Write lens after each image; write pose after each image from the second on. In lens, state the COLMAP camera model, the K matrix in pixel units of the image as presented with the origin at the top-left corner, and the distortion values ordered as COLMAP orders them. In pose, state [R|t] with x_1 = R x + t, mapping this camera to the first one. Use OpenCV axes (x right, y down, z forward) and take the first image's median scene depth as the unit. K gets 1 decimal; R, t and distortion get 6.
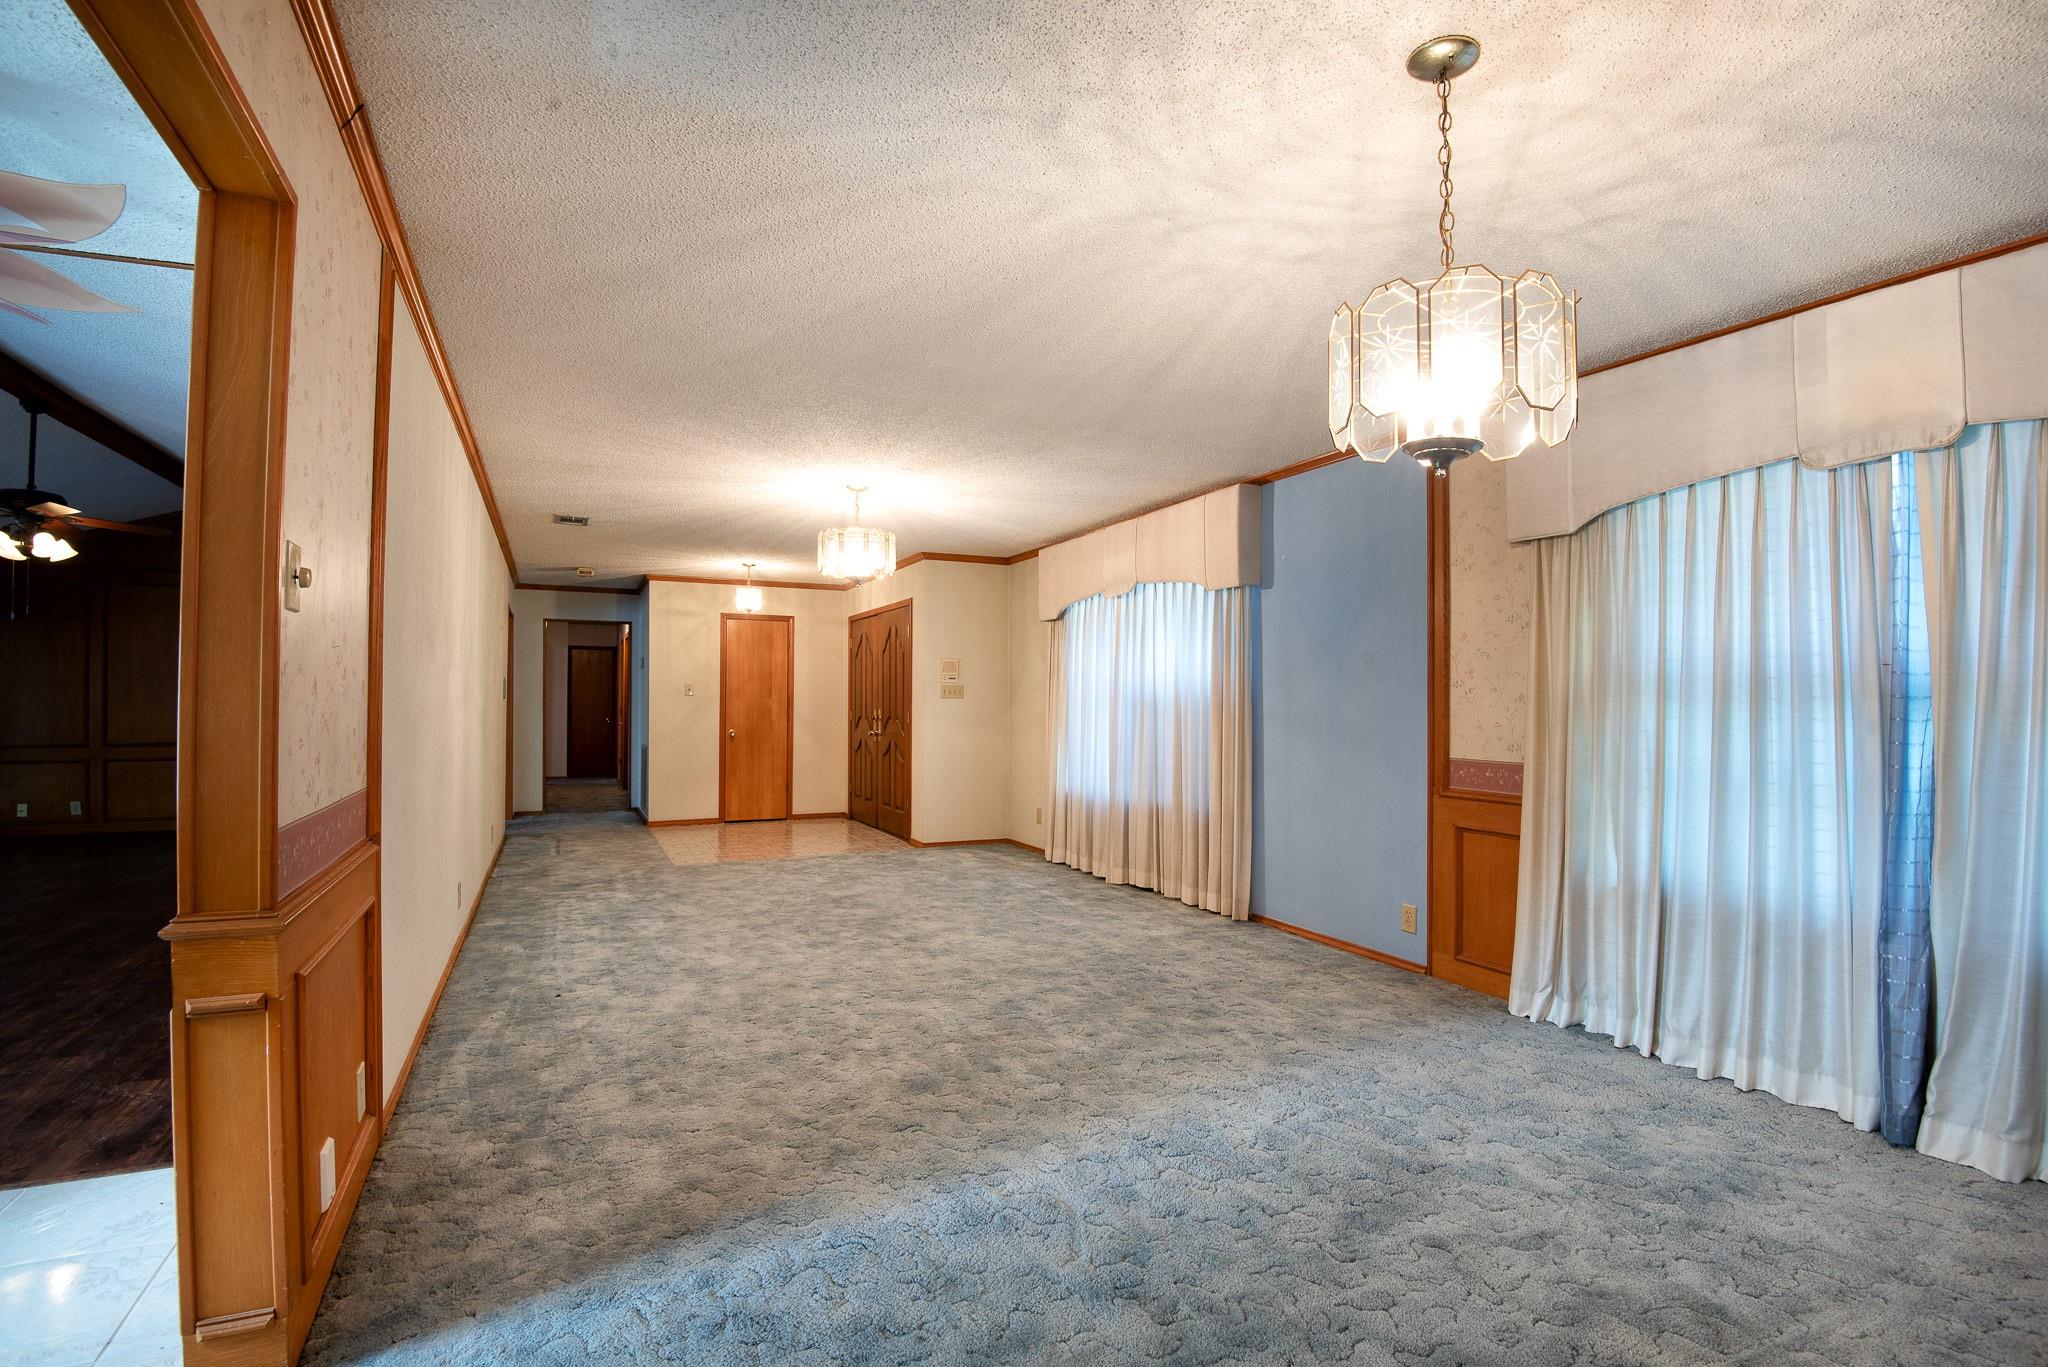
lens RADIAL K [[935.2, 0, 1028.0], [0, 935.2, 696.5], [0, 0, 1]] dist [-0.034856, -0.000758]
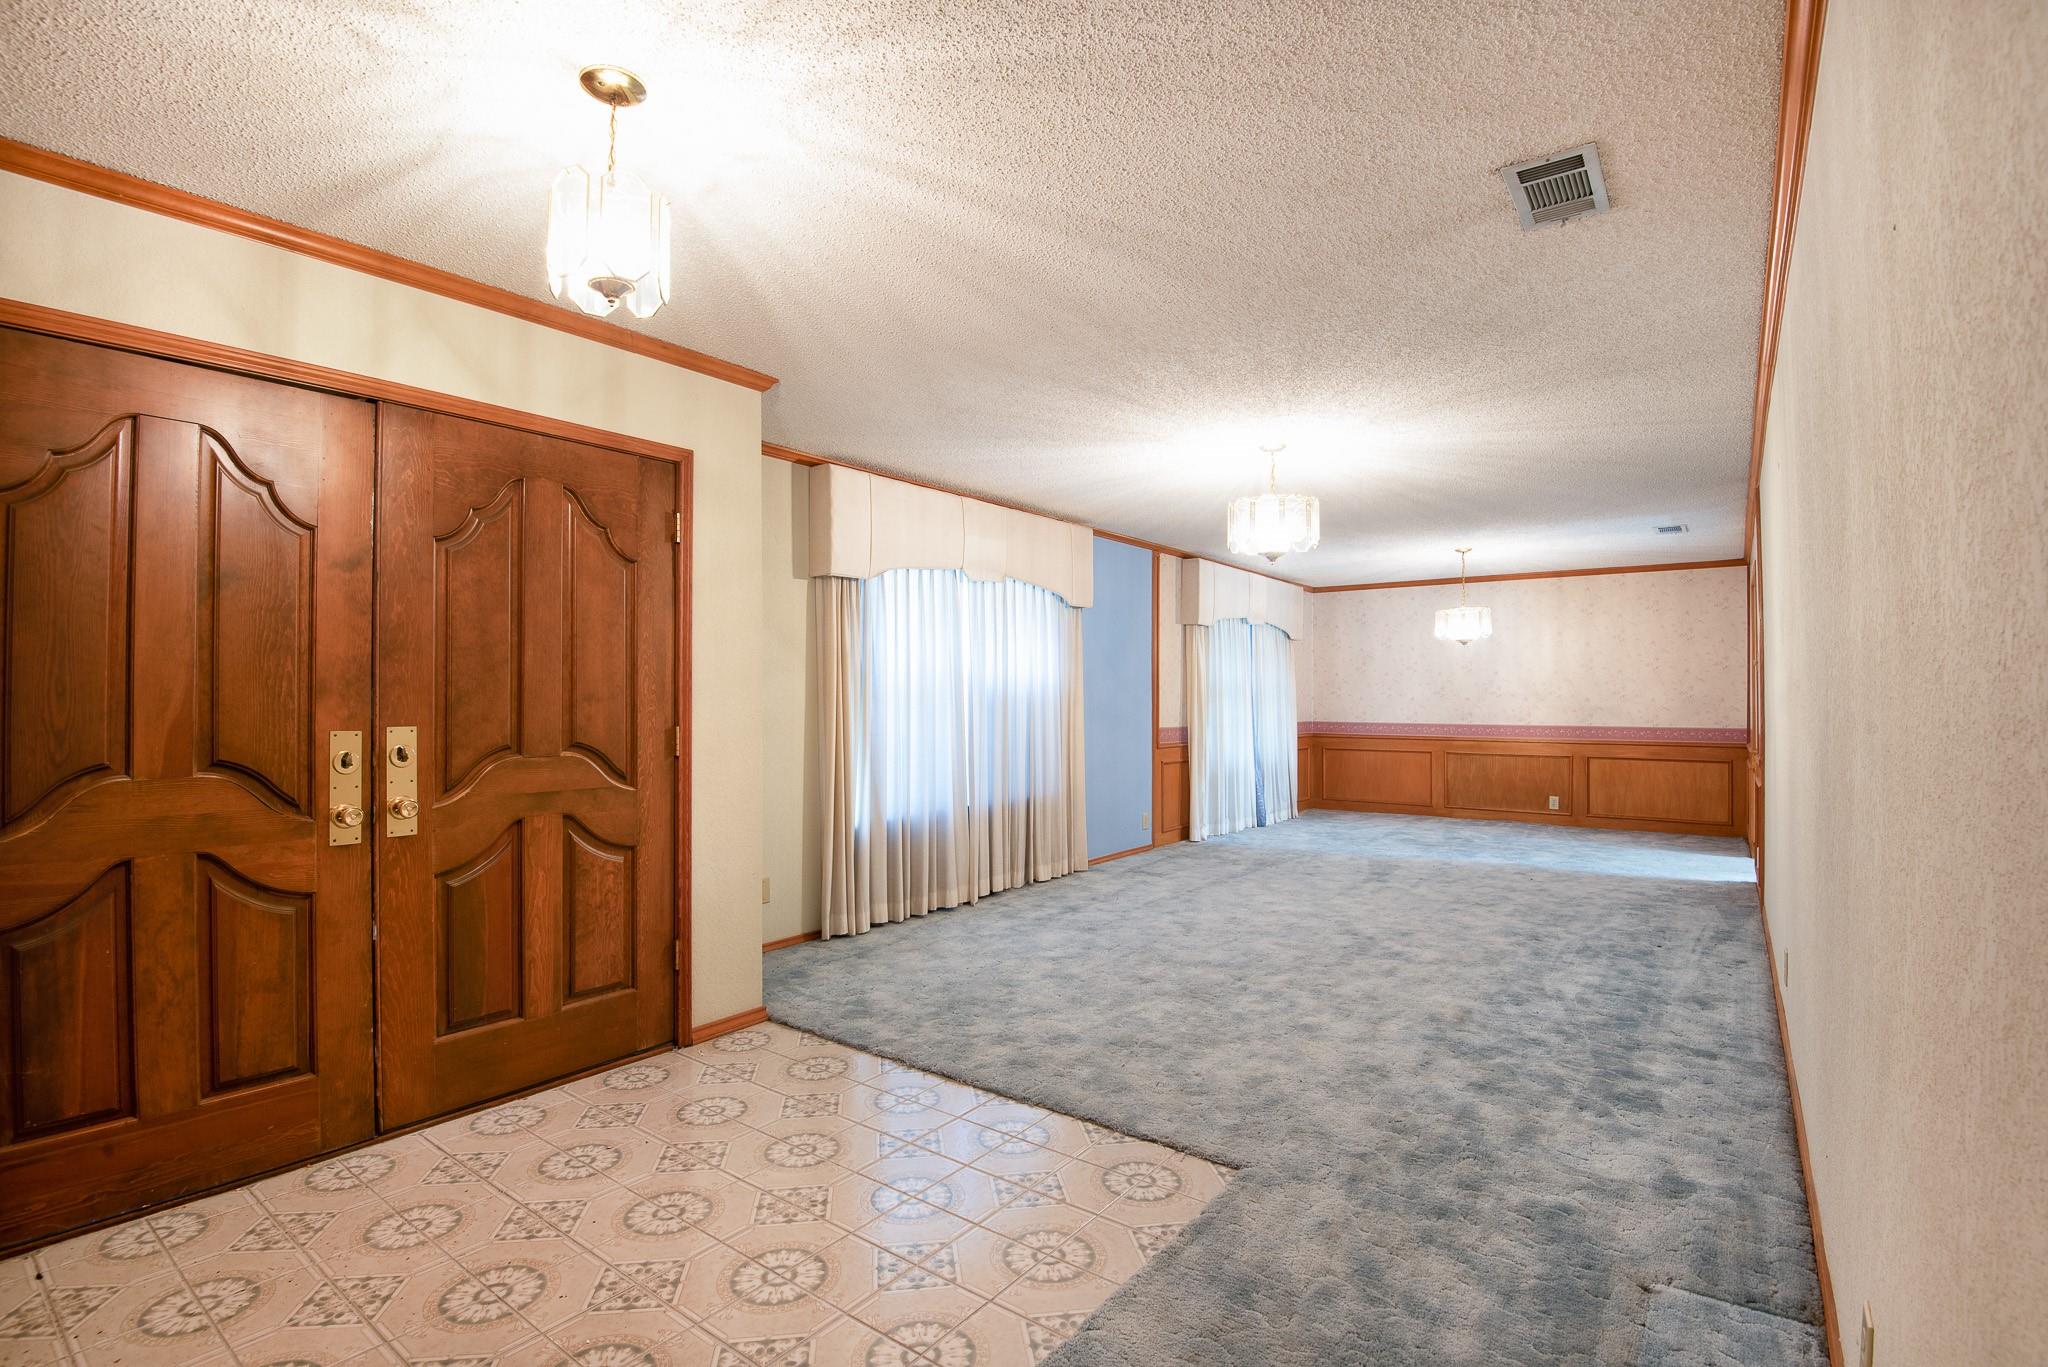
lens RADIAL K [[957.5, 0, 1017.5], [0, 957.5, 694.7], [0, 0, 1]] dist [-0.034772, -0.000248]
pose [[-0.434121, 0.001077, 0.900854, -0.865395], [-0.004964, 0.999981, -0.003588, 0.006585], [-0.900841, -0.006029, -0.434108, 1.577677]]
